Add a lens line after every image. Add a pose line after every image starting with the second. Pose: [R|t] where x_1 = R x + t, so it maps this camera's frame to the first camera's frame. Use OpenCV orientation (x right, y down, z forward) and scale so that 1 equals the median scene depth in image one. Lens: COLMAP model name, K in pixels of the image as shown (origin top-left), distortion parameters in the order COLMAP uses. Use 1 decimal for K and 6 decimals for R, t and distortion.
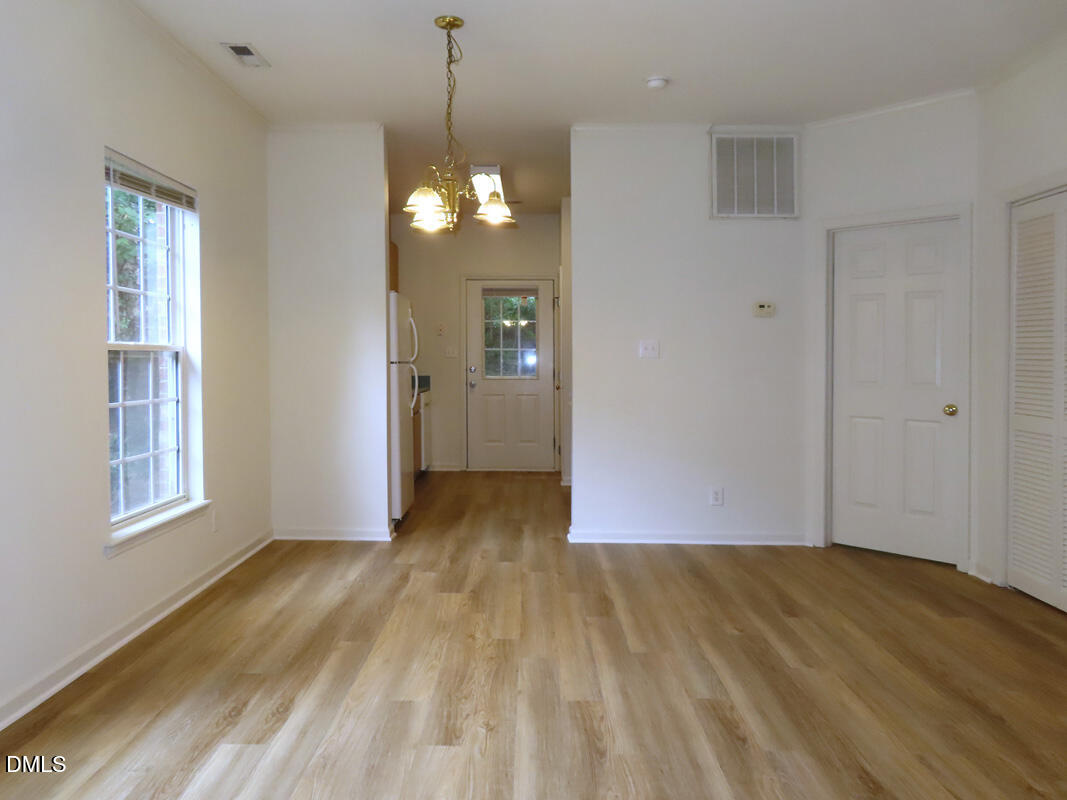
lens RADIAL K [[762.7, 0, 516.9], [0, 762.7, 400.0], [0, 0, 1]] dist [-0.003526, -0.000274]
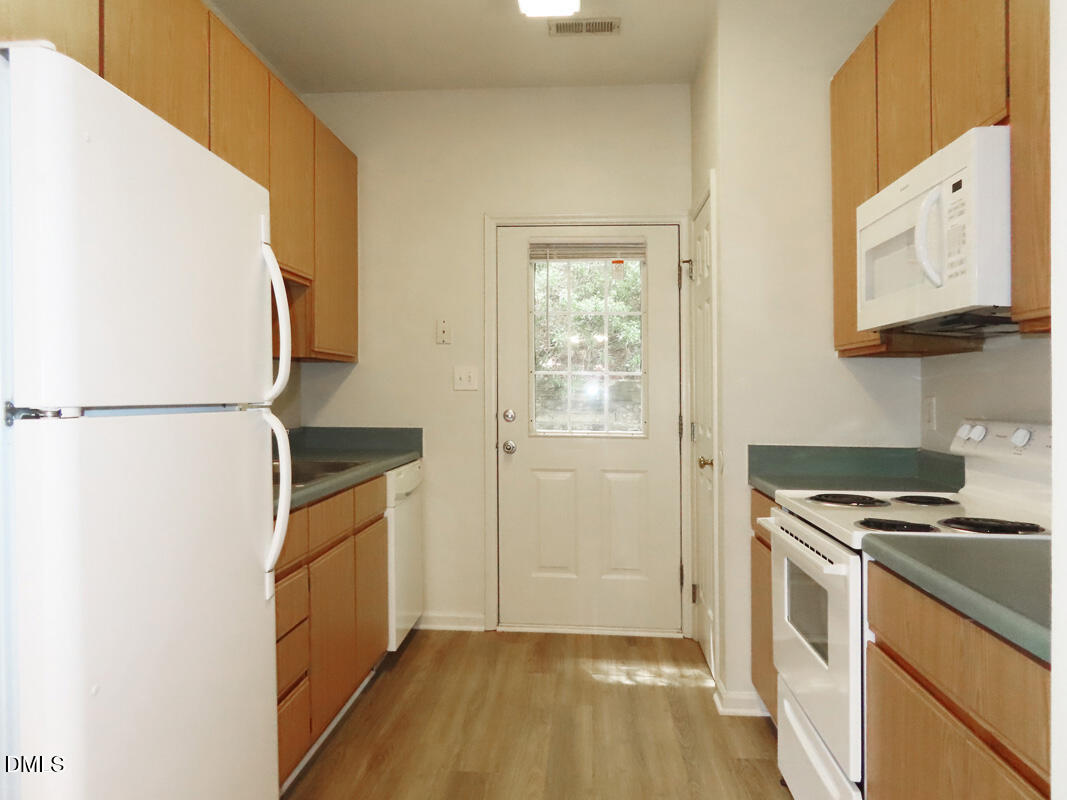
lens RADIAL K [[762.7, 0, 516.9], [0, 762.7, 400.0], [0, 0, 1]] dist [-0.003526, -0.000274]
pose [[0.997304, -0.011203, -0.072516, -0.029238], [0.008570, 0.999296, -0.036519, -0.057127], [0.072874, 0.035799, 0.996698, 0.878711]]
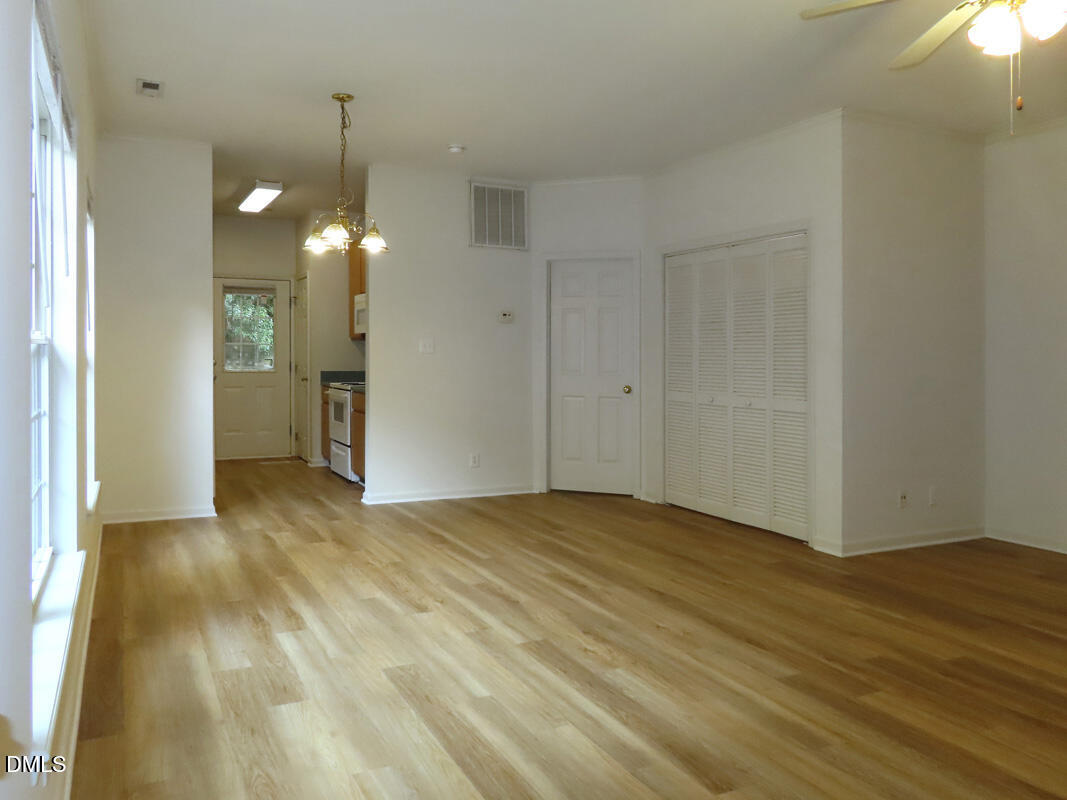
lens RADIAL K [[776.3, 0, 511.4], [0, 776.3, 393.3], [0, 0, 1]] dist [0.000679, -0.001680]
pose [[0.884679, -0.019791, 0.465780, -0.315408], [0.020450, 0.999784, 0.003639, 0.009996], [-0.465751, 0.006306, 0.884893, -0.212893]]
